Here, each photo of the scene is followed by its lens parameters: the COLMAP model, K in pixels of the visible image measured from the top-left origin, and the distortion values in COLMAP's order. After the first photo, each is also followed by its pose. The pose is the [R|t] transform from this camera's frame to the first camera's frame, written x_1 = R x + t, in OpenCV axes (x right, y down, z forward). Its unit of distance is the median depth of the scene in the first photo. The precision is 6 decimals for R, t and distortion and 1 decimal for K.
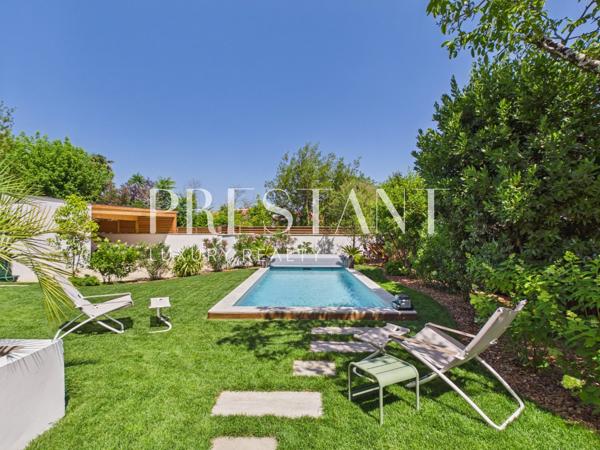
lens RADIAL K [[315.6, 0, 302.6], [0, 315.6, 235.1], [0, 0, 1]] dist [-0.001096, 0.000267]
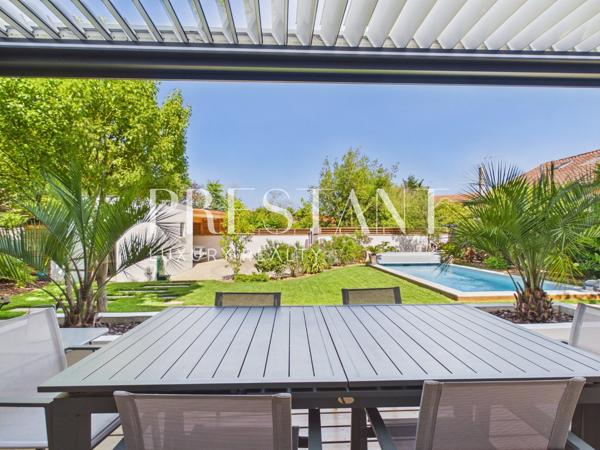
lens RADIAL K [[315.6, 0, 302.6], [0, 315.6, 235.1], [0, 0, 1]] dist [-0.001096, 0.000267]
pose [[0.997655, -0.009380, 0.067791, -0.231698], [0.009229, 0.999954, 0.002540, -0.004222], [-0.067812, -0.001908, 0.997696, -0.058045]]
